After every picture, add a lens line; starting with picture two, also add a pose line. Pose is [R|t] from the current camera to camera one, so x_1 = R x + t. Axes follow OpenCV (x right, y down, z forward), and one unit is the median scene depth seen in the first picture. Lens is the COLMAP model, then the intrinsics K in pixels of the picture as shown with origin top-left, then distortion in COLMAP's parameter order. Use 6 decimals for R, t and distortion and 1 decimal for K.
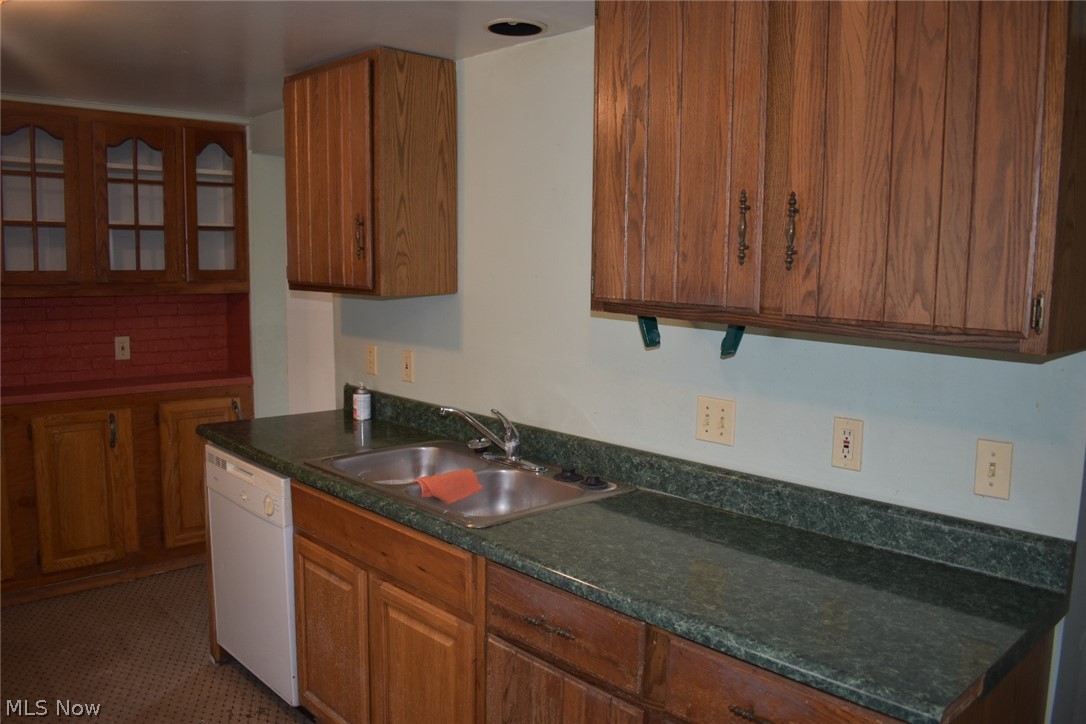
lens RADIAL K [[859.4, 0, 538.4], [0, 859.4, 356.9], [0, 0, 1]] dist [-0.080831, 0.004811]
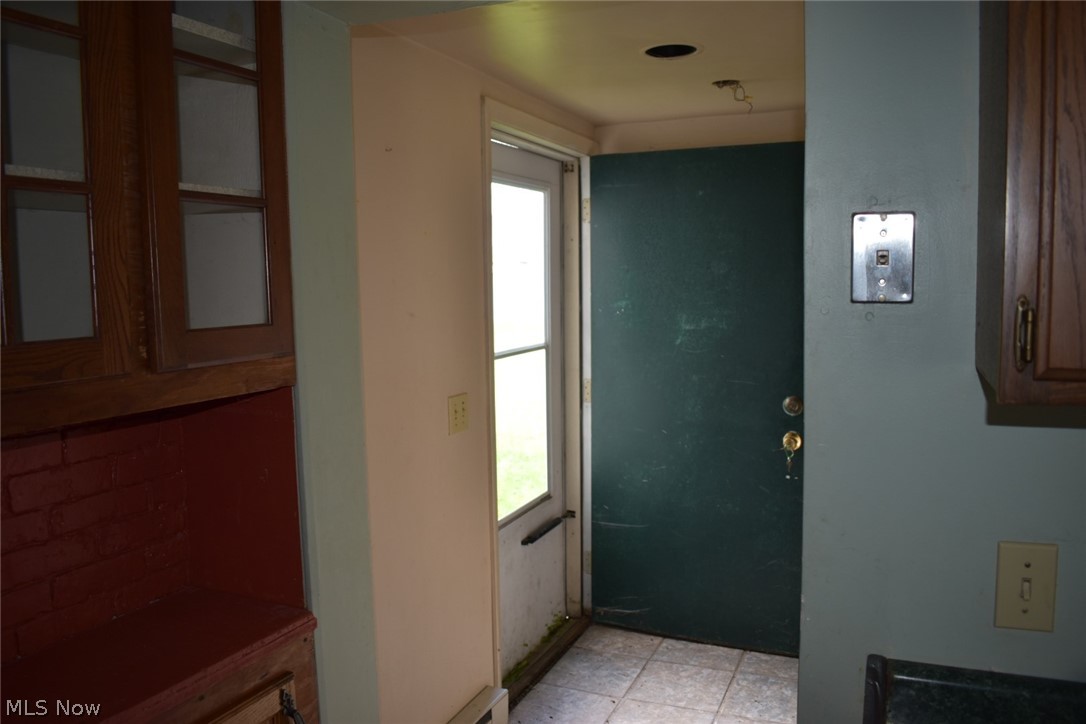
lens RADIAL K [[859.4, 0, 543.5], [0, 859.4, 361.6], [0, 0, 1]] dist [-0.080831, 0.004811]
pose [[0.916269, -0.067152, 0.394894, -0.414176], [0.075095, 0.997165, -0.004674, -0.081440], [-0.393460, 0.033937, 0.918715, 0.673275]]
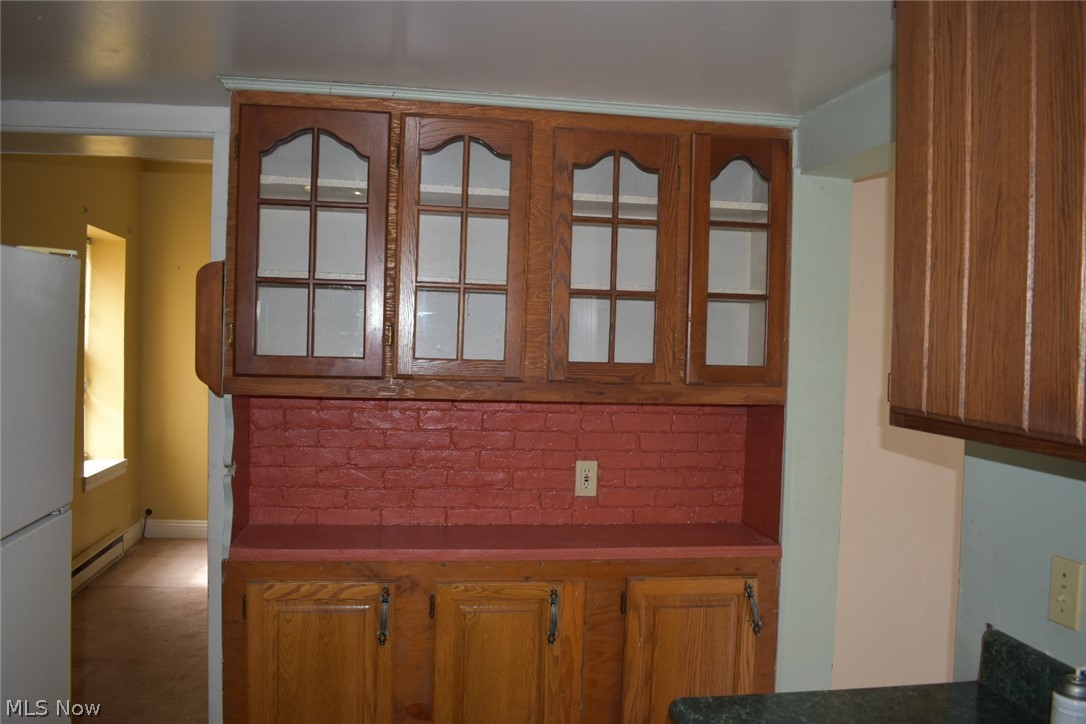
lens RADIAL K [[859.4, 0, 542.8], [0, 859.4, 356.8], [0, 0, 1]] dist [-0.080831, 0.004811]
pose [[0.835582, 0.025983, -0.548750, -0.164514], [-0.080316, 0.993926, -0.075234, -0.054069], [0.543463, 0.106937, 0.832594, 0.433171]]
